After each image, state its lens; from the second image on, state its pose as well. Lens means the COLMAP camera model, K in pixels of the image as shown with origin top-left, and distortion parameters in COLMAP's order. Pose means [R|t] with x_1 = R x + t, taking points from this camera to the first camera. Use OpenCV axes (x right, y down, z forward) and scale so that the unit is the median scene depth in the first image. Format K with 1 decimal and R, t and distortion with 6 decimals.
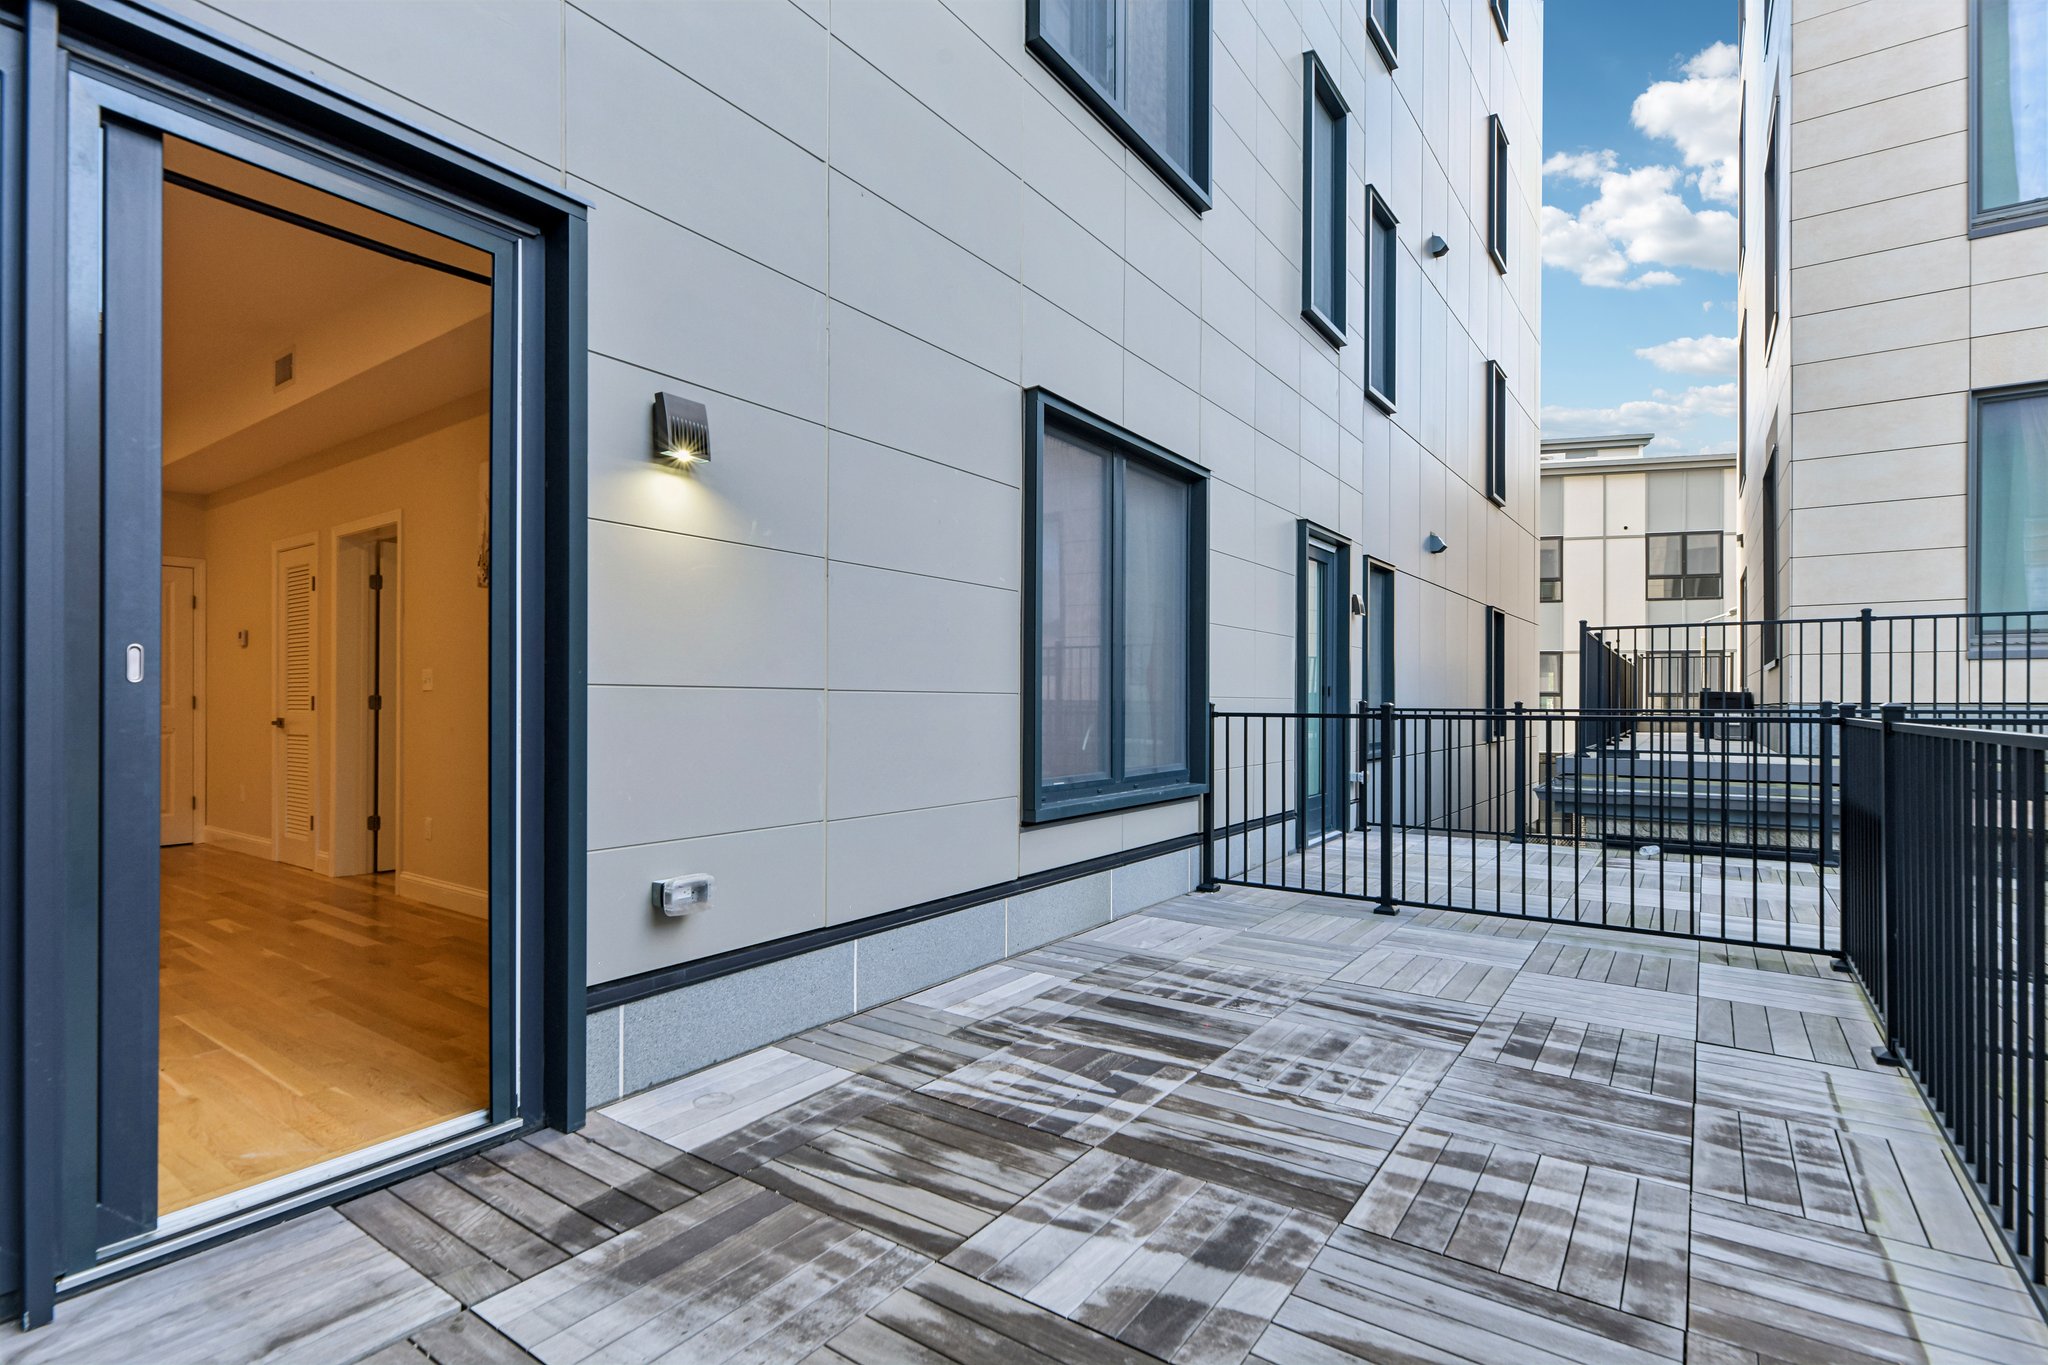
lens RADIAL K [[936.2, 0, 1016.2], [0, 936.2, 695.8], [0, 0, 1]] dist [0.011173, -0.004853]
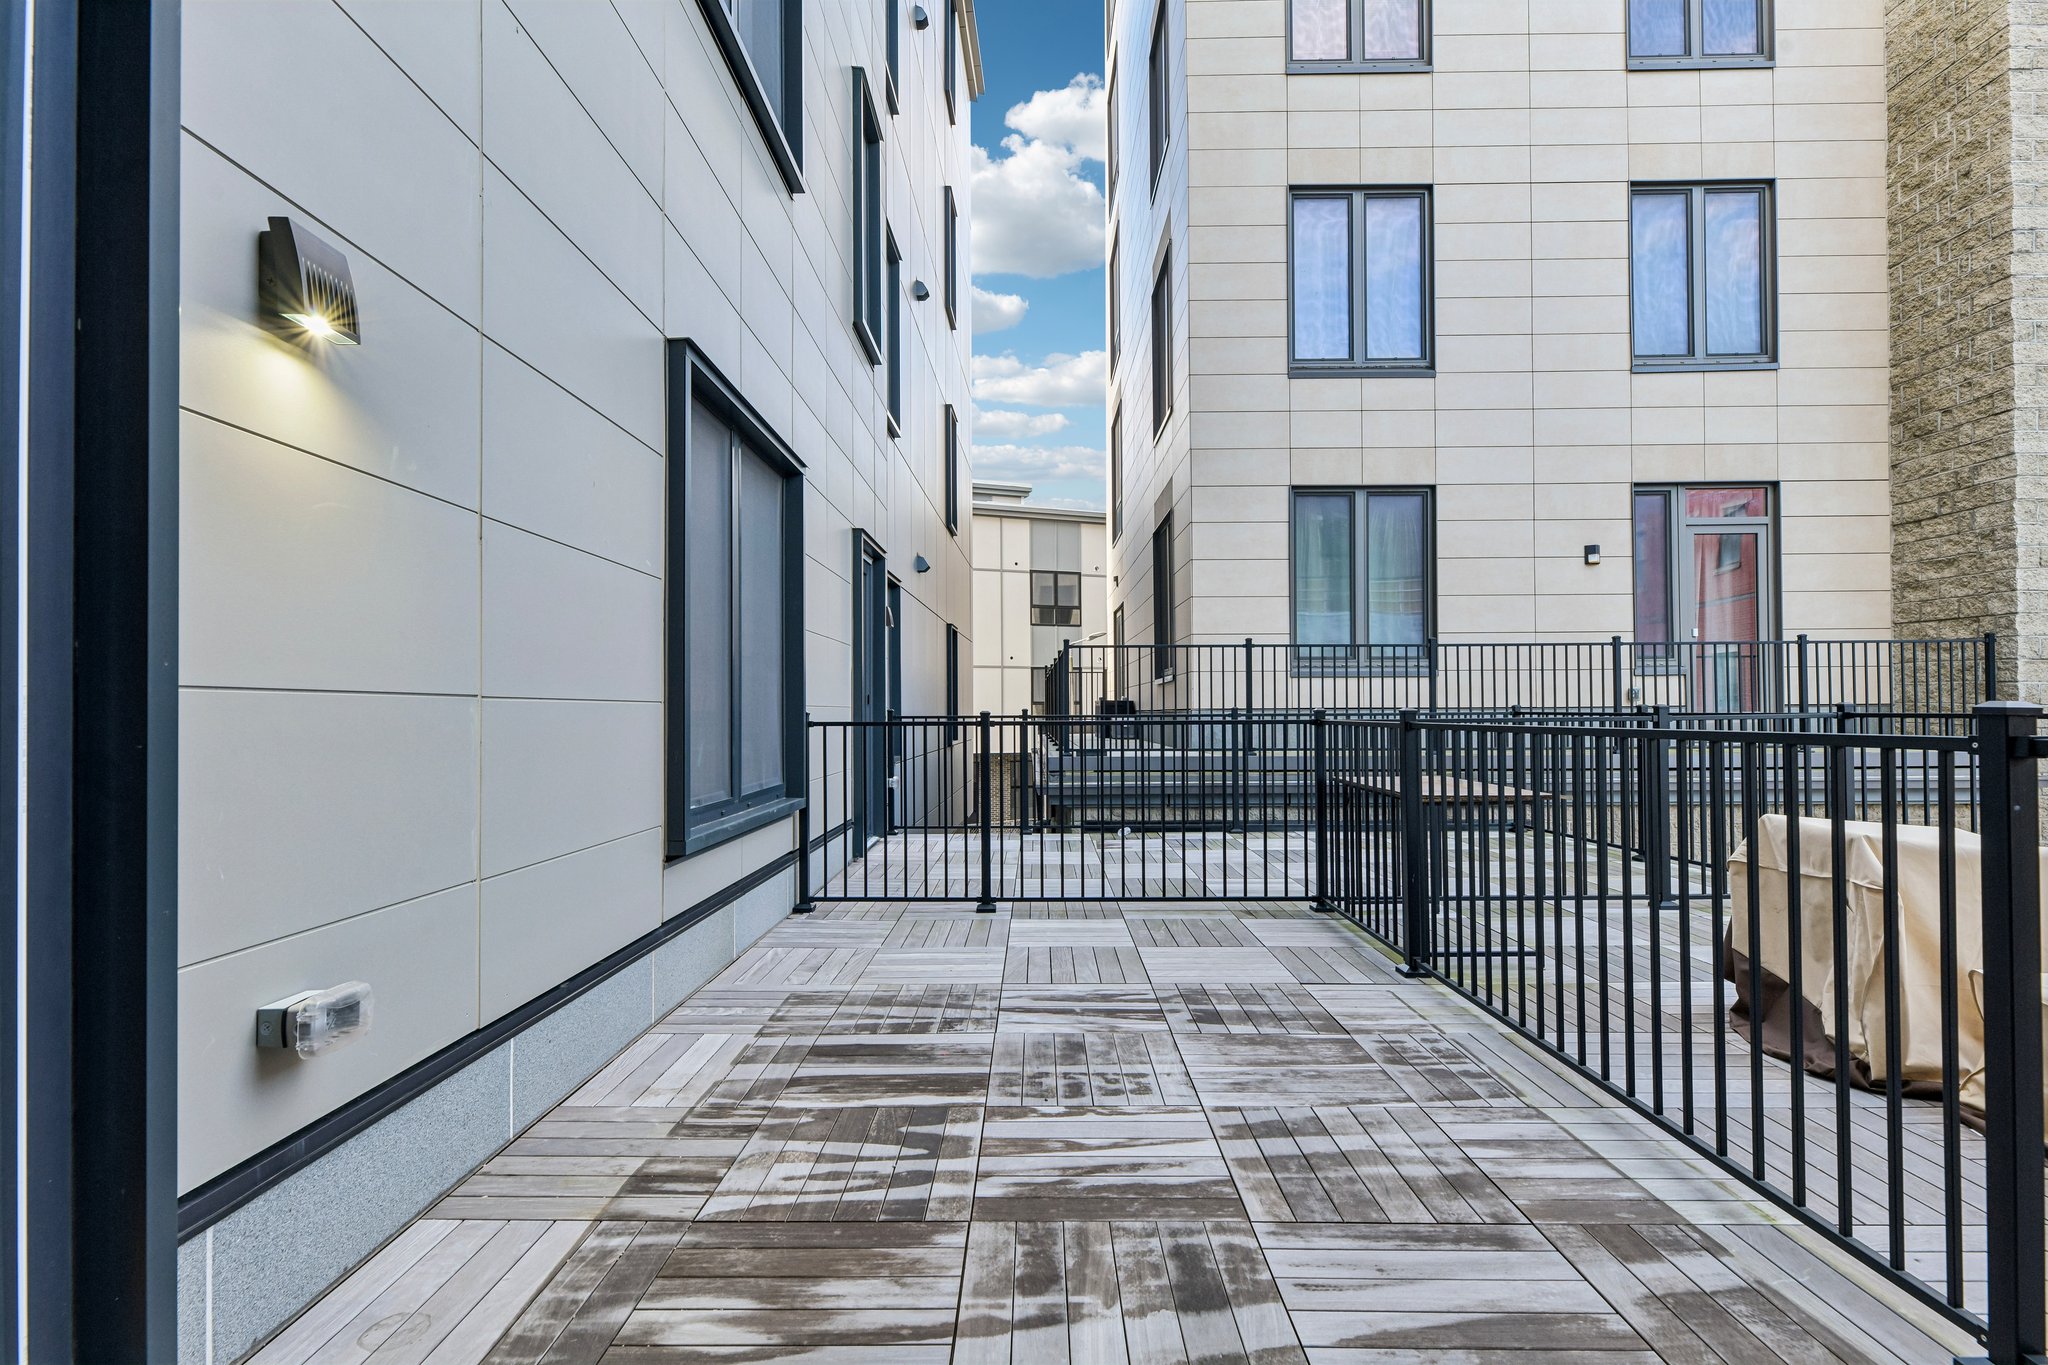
lens RADIAL K [[936.2, 0, 1016.2], [0, 936.2, 695.8], [0, 0, 1]] dist [0.011173, -0.004853]
pose [[0.833518, 0.002326, 0.552487, -0.257376], [0.003028, 0.999957, -0.008778, 0.000329], [-0.552484, 0.008990, 0.833475, 0.173558]]
